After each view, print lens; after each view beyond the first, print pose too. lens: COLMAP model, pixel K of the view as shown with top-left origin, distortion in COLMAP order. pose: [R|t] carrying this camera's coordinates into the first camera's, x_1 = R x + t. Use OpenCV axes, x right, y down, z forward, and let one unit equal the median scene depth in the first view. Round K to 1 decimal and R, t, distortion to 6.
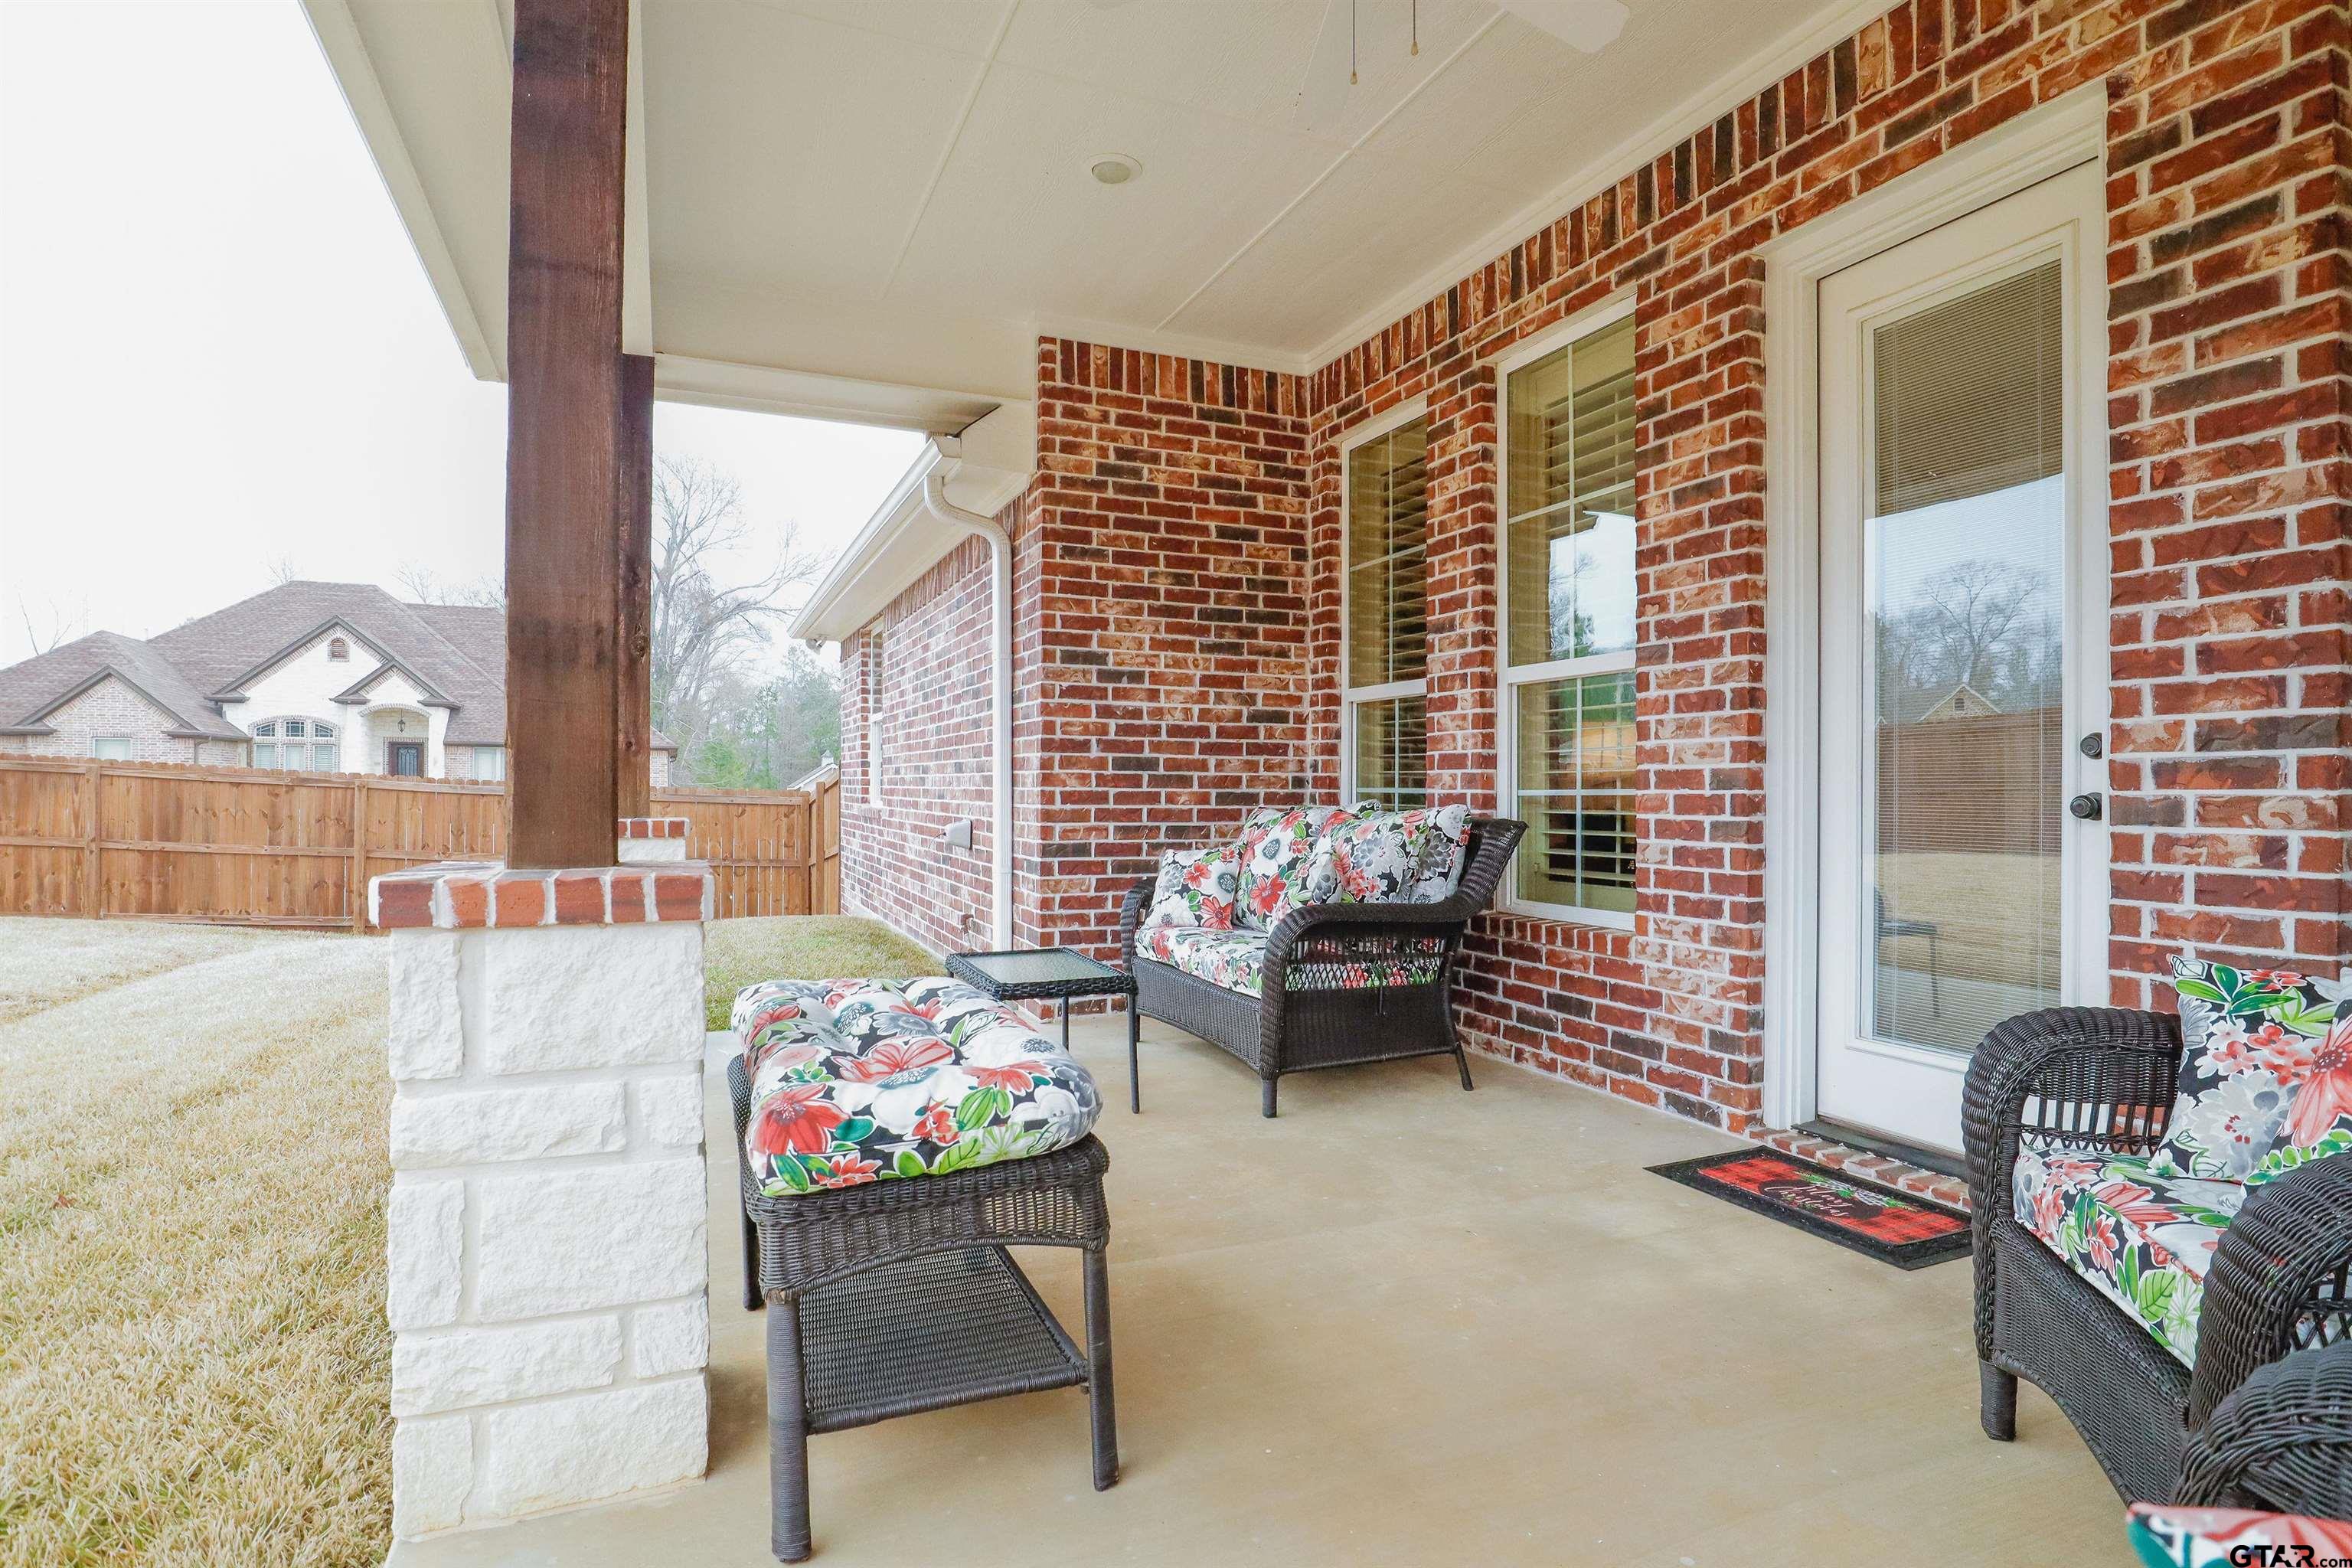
lens RADIAL K [[1194.6, 0, 1158.1], [0, 1194.6, 782.3], [0, 0, 1]] dist [-0.039369, 0.010766]
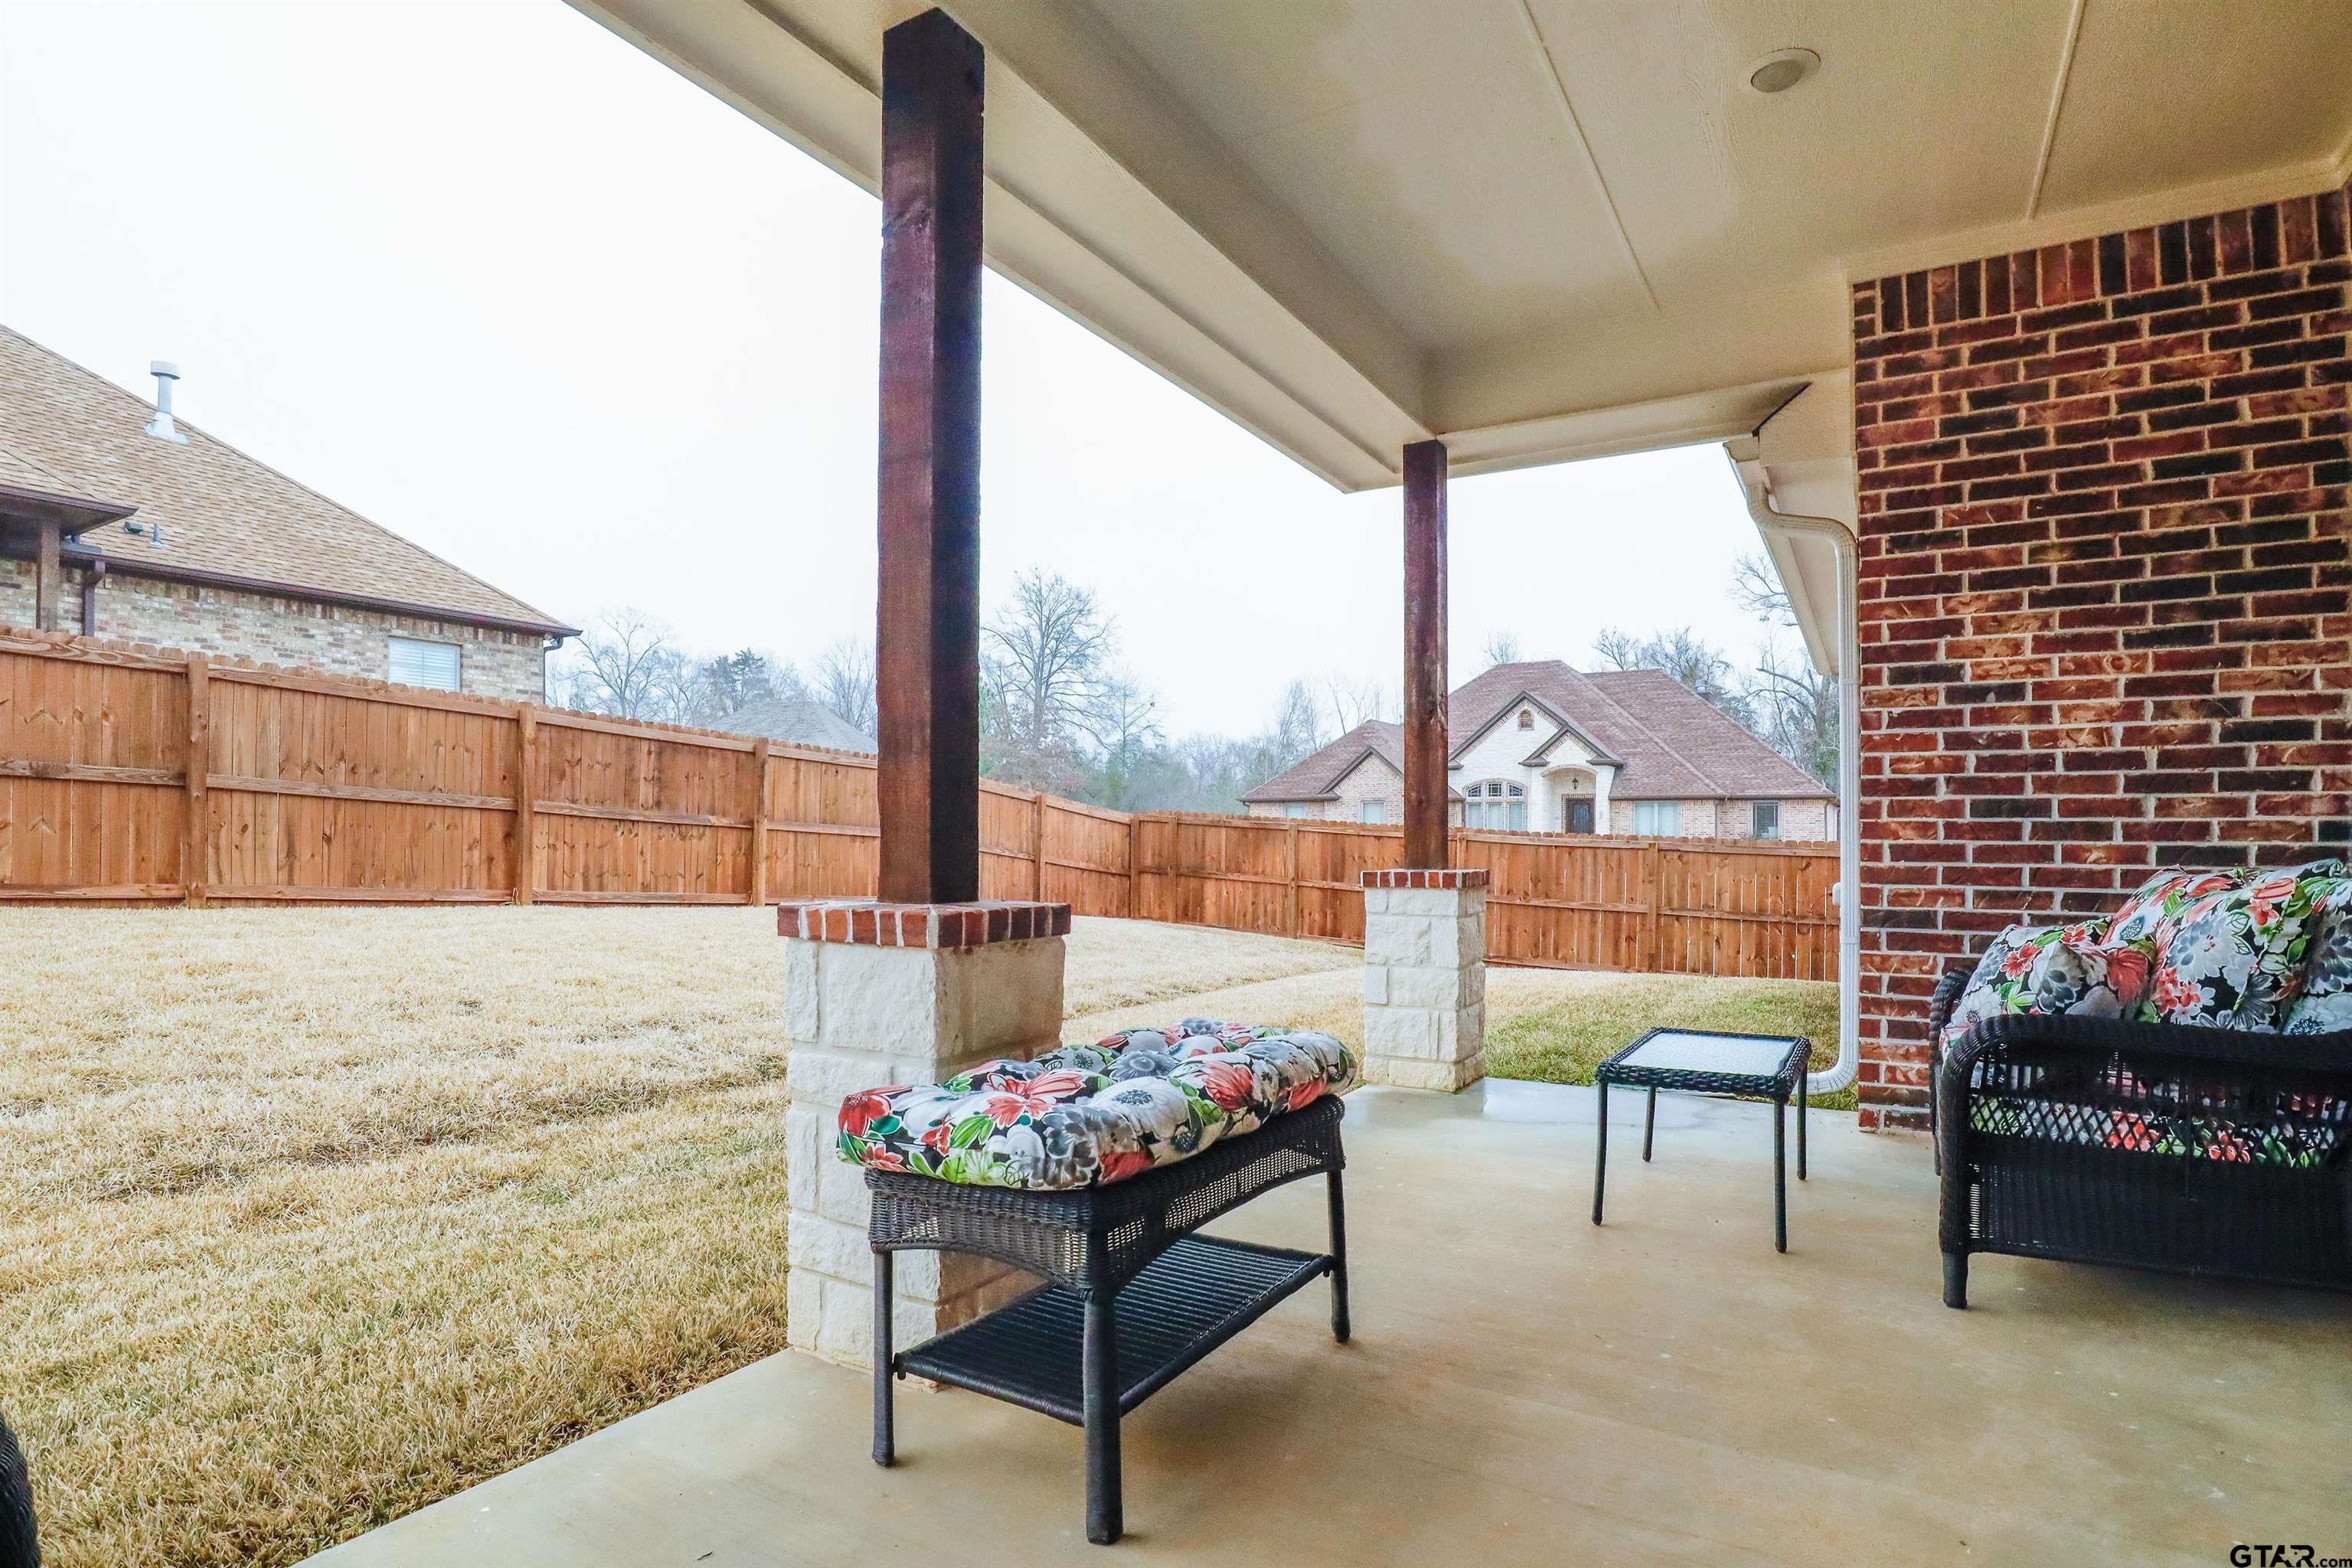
lens RADIAL K [[1194.6, 0, 1180.5], [0, 1194.6, 831.9], [0, 0, 1]] dist [-0.039369, 0.010766]
pose [[0.598792, -0.006343, -0.800879, 0.260575], [0.005513, 0.999978, -0.003798, -0.000698], [0.800885, -0.002141, 0.598814, 0.147006]]
